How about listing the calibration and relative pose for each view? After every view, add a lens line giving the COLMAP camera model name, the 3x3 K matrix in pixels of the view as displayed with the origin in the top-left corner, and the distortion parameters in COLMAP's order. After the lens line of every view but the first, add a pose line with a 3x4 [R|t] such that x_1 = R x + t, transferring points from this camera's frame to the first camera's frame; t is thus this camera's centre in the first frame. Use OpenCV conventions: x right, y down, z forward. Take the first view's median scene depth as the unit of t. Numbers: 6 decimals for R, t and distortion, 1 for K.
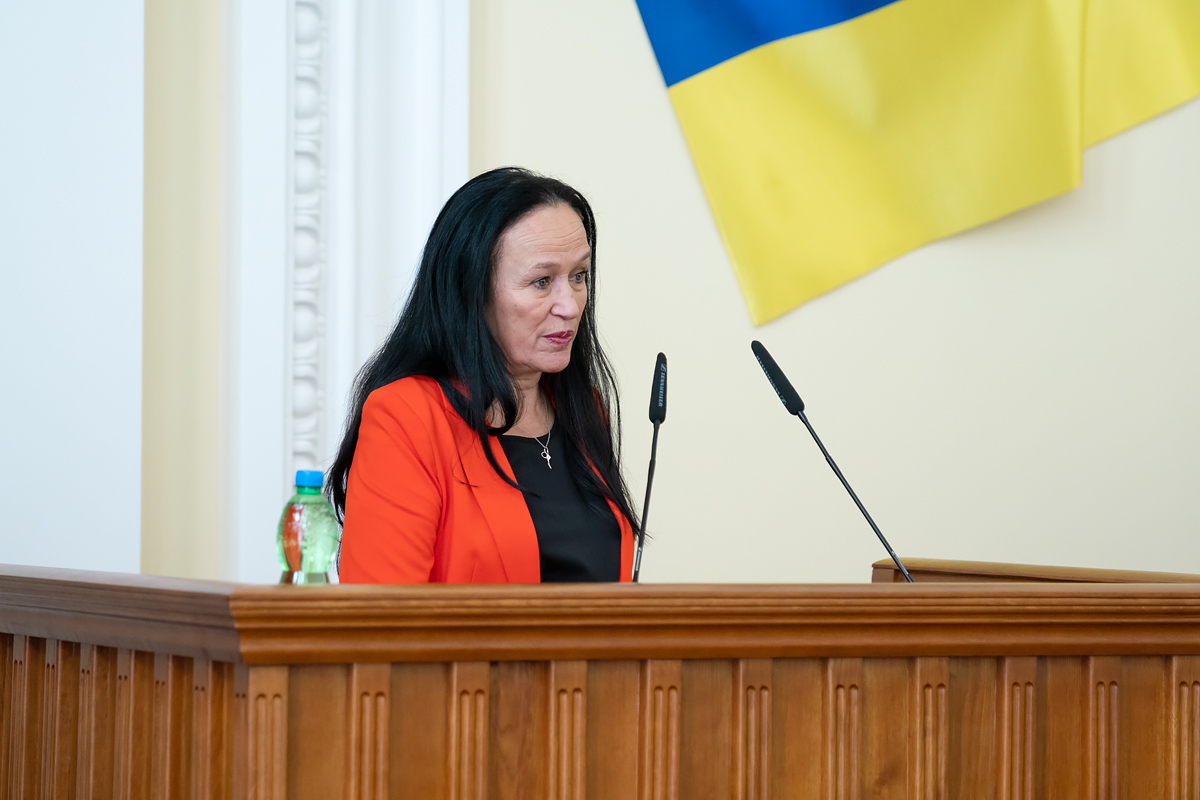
lens RADIAL K [[3251.1, 0, 531.0], [0, 3251.1, 426.4], [0, 0, 1]] dist [0.203611, 0.224134]
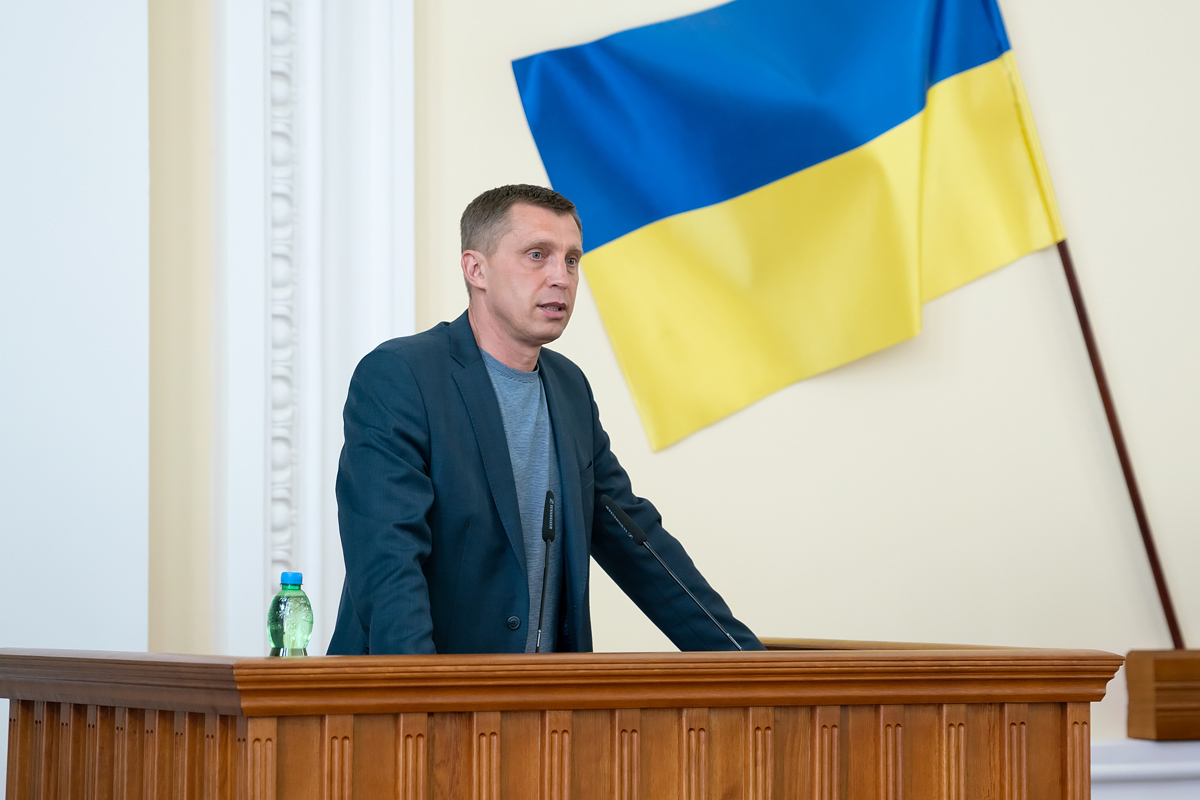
lens RADIAL K [[3039.6, 0, 629.6], [0, 3039.6, 424.6], [0, 0, 1]] dist [0.183472, -0.102177]
pose [[0.998799, -0.009538, 0.048055, 0.010522], [0.011284, 0.999281, -0.036200, -0.000132], [-0.047675, 0.036699, 0.998189, -0.244896]]
